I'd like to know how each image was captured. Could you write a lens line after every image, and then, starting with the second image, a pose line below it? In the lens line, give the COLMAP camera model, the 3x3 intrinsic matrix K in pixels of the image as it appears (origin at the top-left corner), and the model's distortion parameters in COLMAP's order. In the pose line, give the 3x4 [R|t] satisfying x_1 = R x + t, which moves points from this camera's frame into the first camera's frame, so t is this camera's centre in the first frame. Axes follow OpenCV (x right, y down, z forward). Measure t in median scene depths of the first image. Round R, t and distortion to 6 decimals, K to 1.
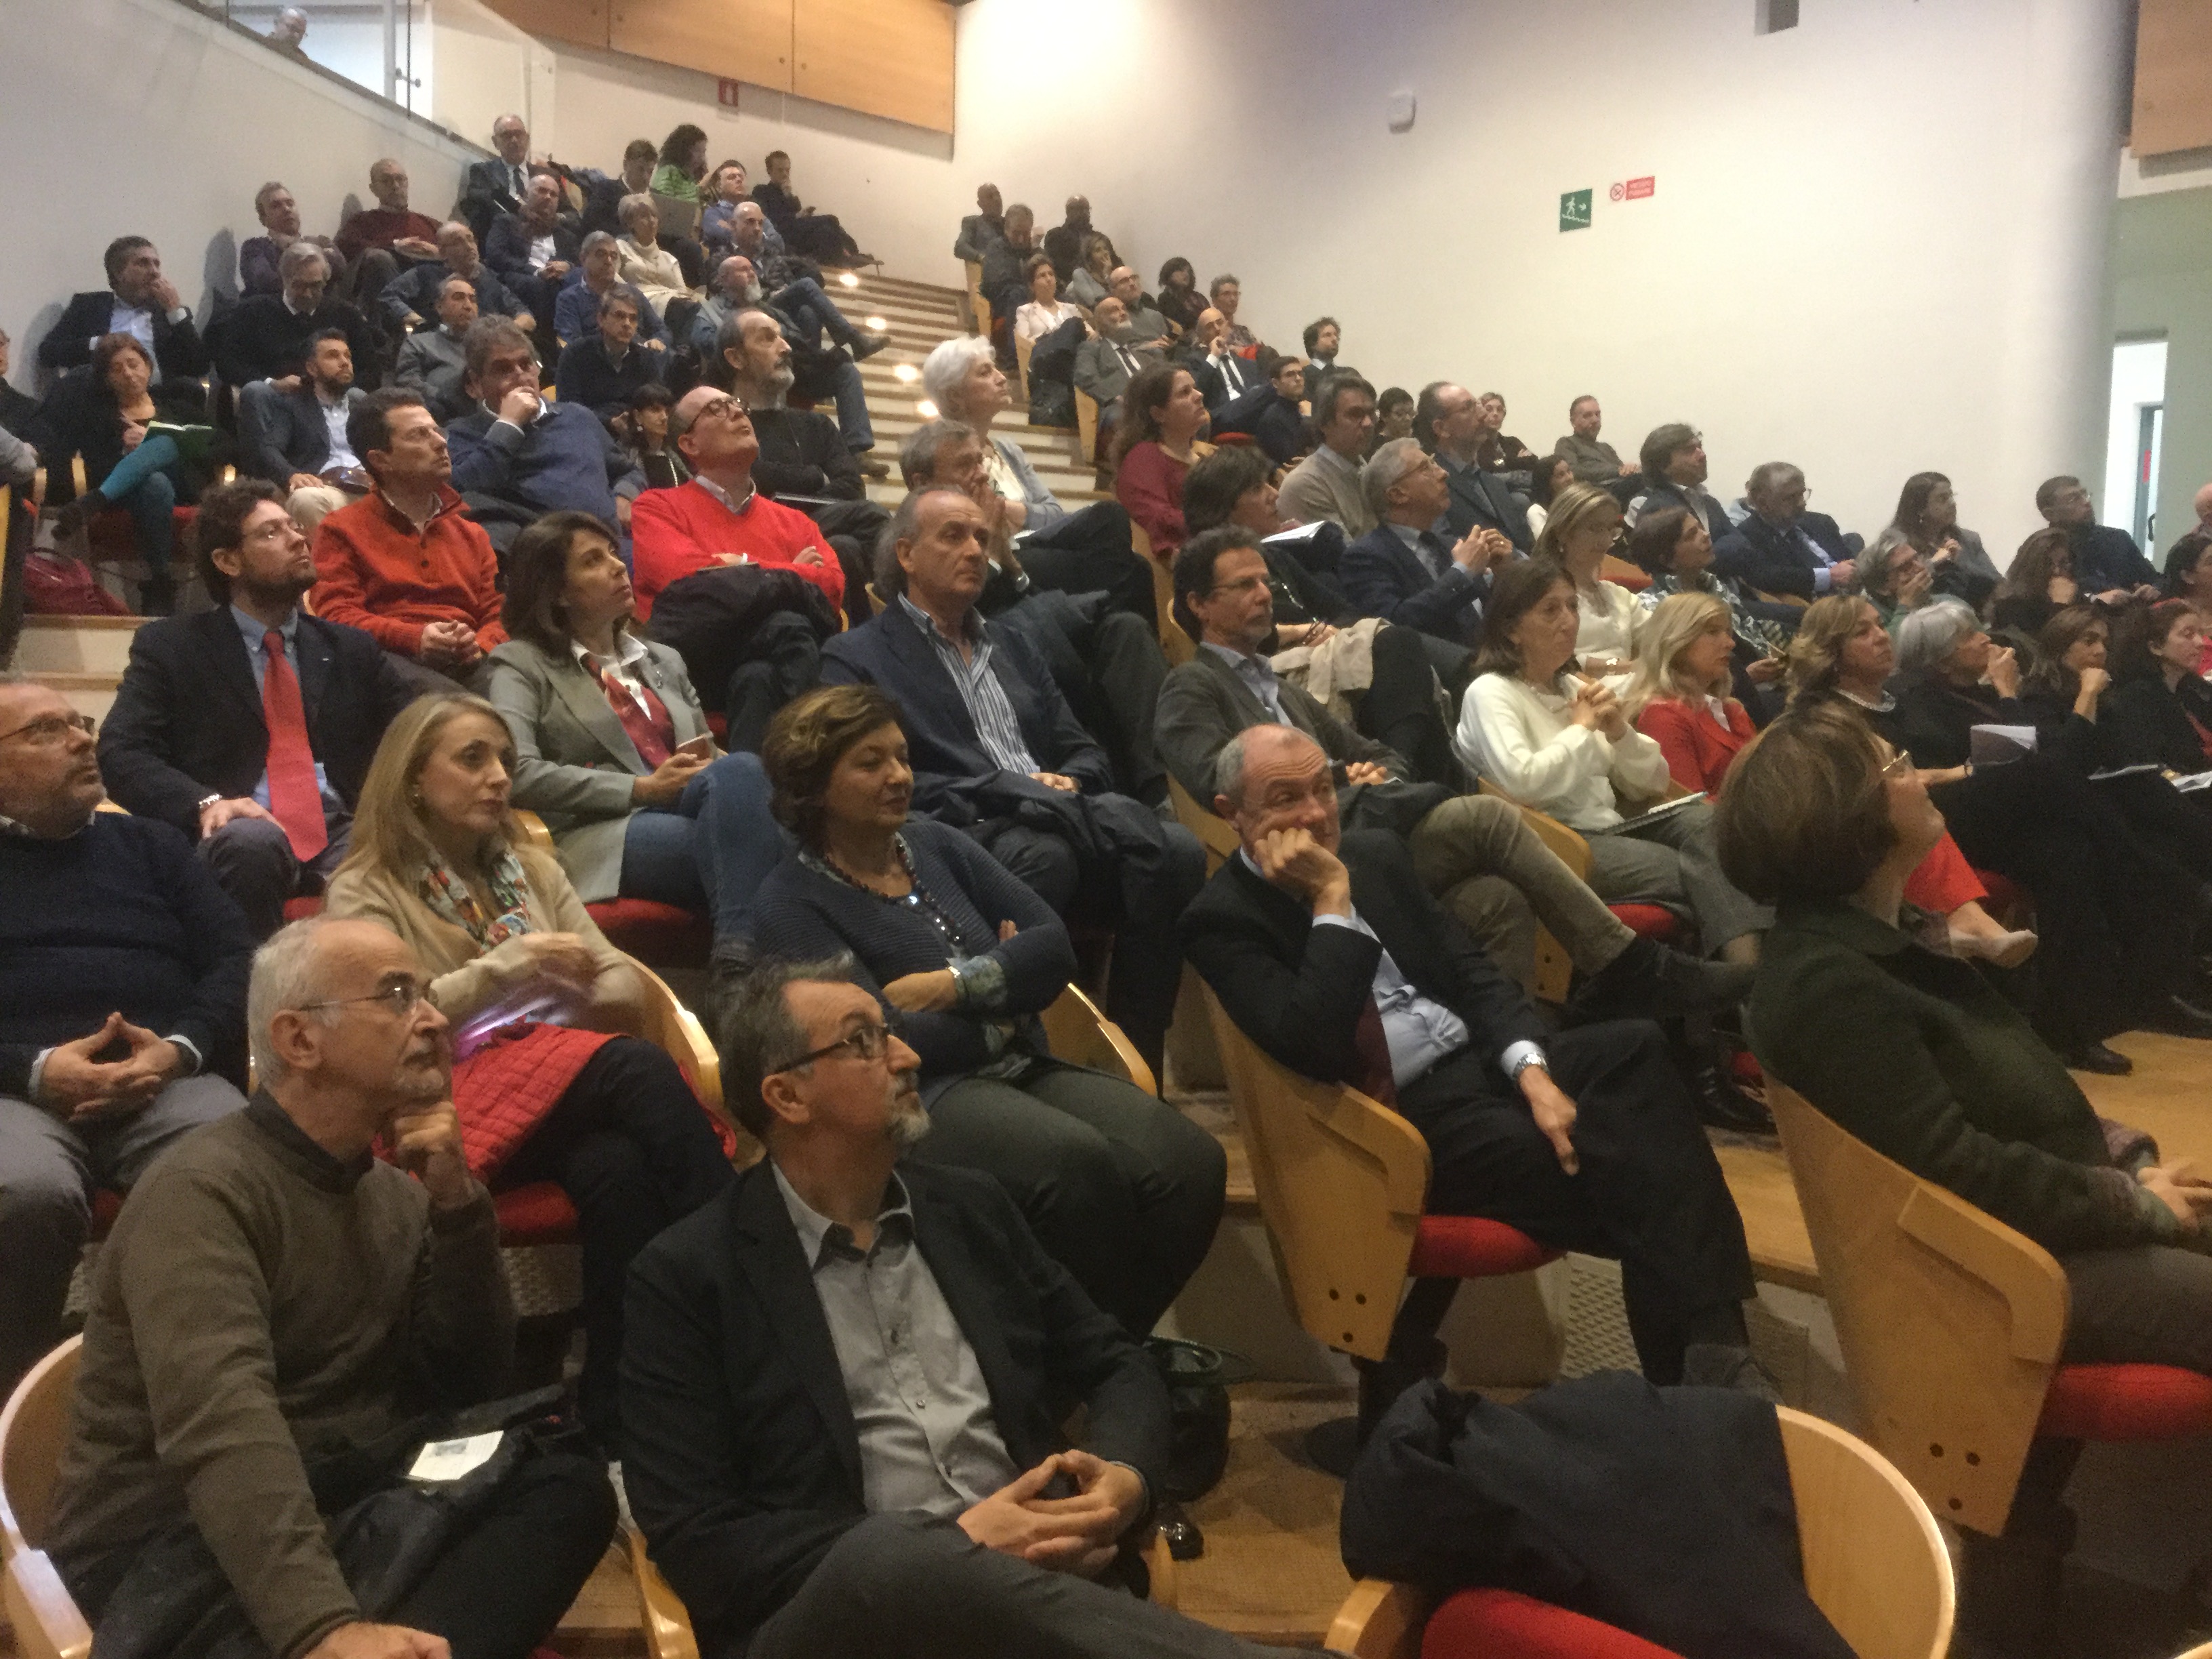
lens RADIAL K [[1975.8, 0, 1119.2], [0, 1975.8, 838.1], [0, 0, 1]] dist [0.115778, -0.203980]
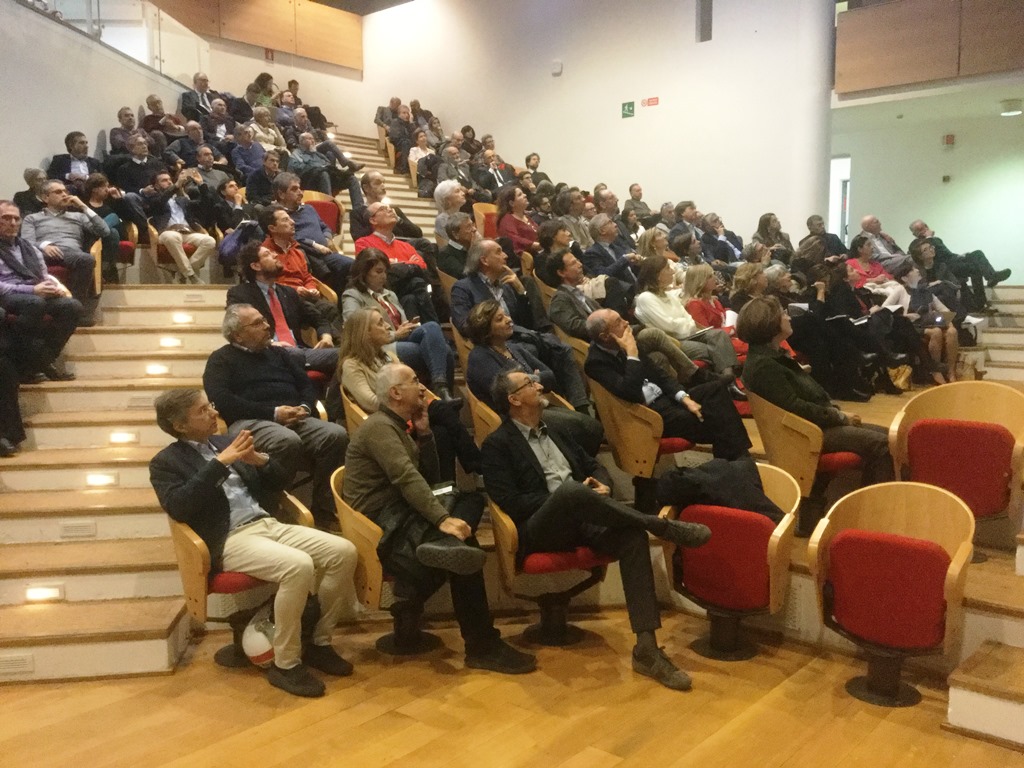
lens RADIAL K [[918.6, 0, 516.0], [0, 918.6, 384.7], [0, 0, 1]] dist [0.109881, -0.205851]
pose [[0.991481, -0.039696, 0.124053, -0.088623], [0.038156, 0.999163, 0.014764, 0.015510], [-0.124536, -0.009905, 0.992166, -0.187002]]
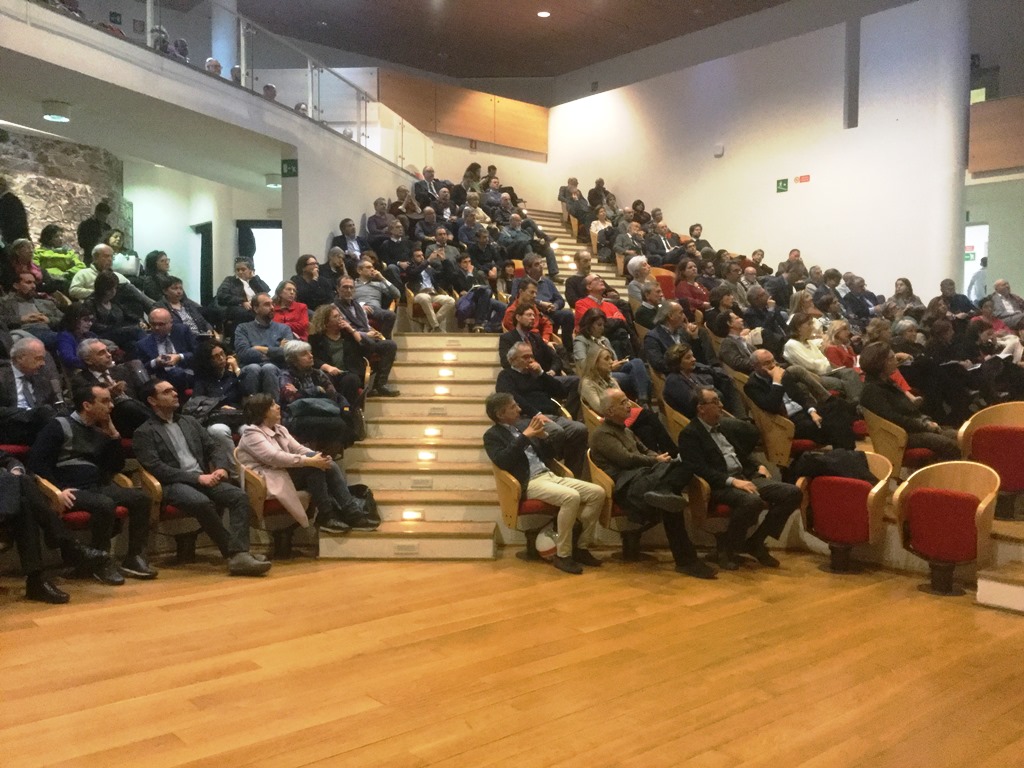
lens RADIAL K [[918.6, 0, 516.0], [0, 918.6, 384.7], [0, 0, 1]] dist [0.109881, -0.205851]
pose [[0.999383, -0.014896, -0.031800, -0.147720], [0.013430, 0.998860, -0.045803, 0.041482], [0.032446, 0.045348, 0.998444, -0.429844]]
